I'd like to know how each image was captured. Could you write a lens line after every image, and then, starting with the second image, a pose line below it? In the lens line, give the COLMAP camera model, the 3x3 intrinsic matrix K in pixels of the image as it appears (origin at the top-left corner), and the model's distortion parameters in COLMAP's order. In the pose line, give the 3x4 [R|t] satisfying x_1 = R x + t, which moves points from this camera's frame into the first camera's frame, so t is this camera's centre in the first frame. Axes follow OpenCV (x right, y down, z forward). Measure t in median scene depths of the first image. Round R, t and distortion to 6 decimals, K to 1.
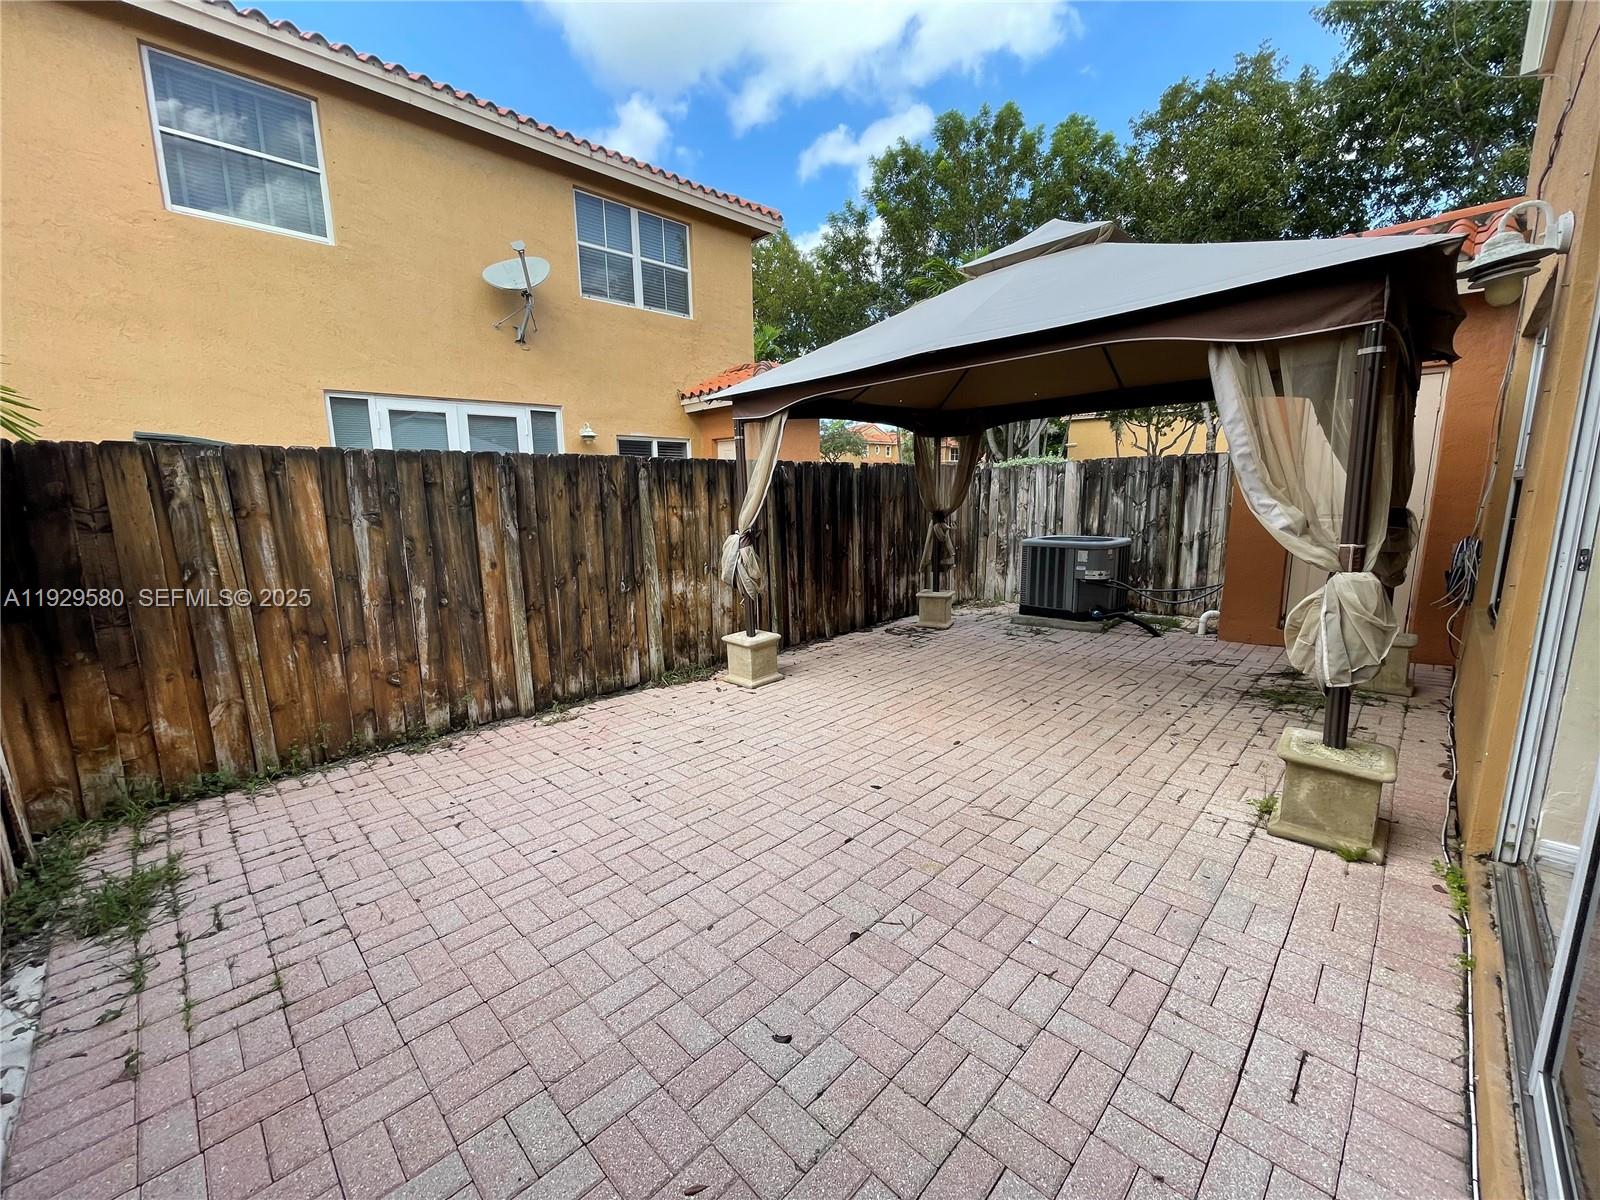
lens RADIAL K [[644.4, 0, 804.8], [0, 644.4, 599.5], [0, 0, 1]] dist [0.003593, -0.000254]
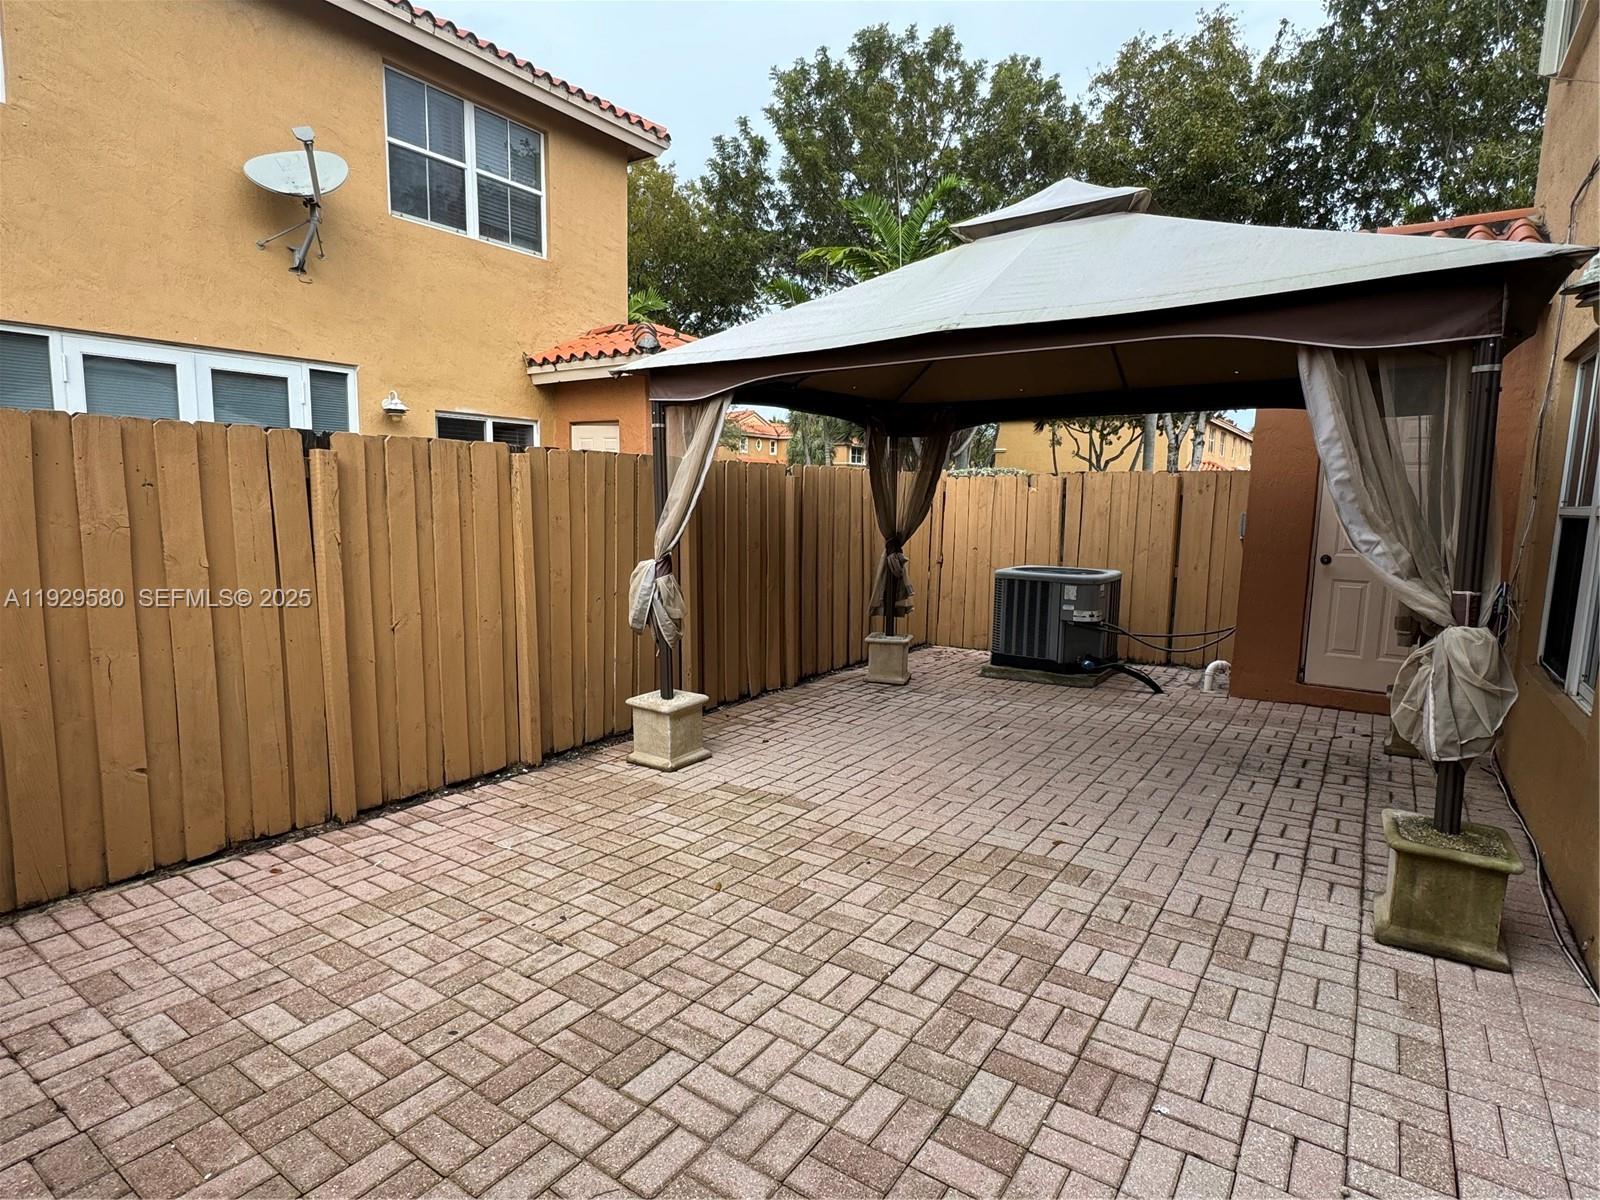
lens RADIAL K [[849.2, 0, 810.4], [0, 849.2, 607.1], [0, 0, 1]] dist [-0.000068, 0.003063]
pose [[0.983185, 0.011169, 0.182269, -0.084901], [-0.004252, 0.999257, -0.038301, -0.007846], [-0.182562, 0.036882, 0.982502, 0.024253]]
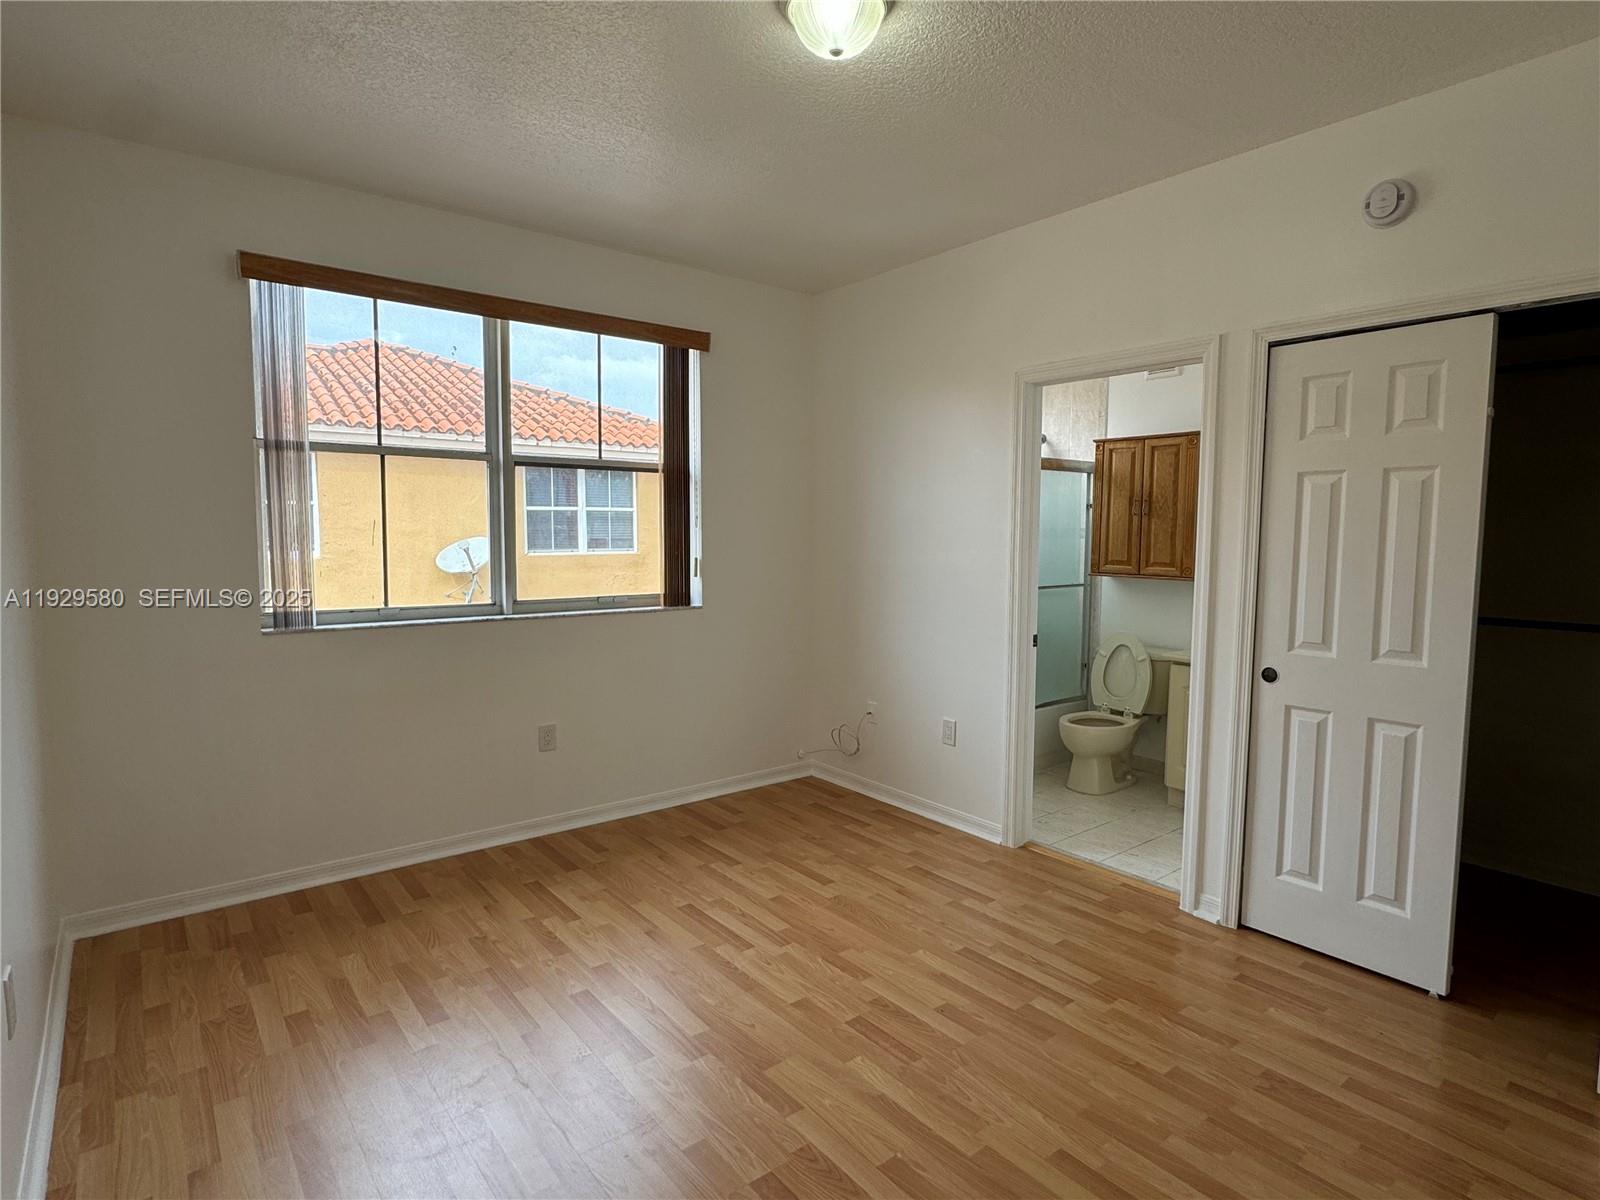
lens RADIAL K [[849.2, 0, 797.7], [0, 849.2, 600.4], [0, 0, 1]] dist [-0.000068, 0.003063]
pose [[0.992026, 0.033348, -0.121544, 0.430291], [-0.043301, 0.995839, -0.080191, -0.428555], [0.118364, 0.084814, 0.989341, -0.553954]]
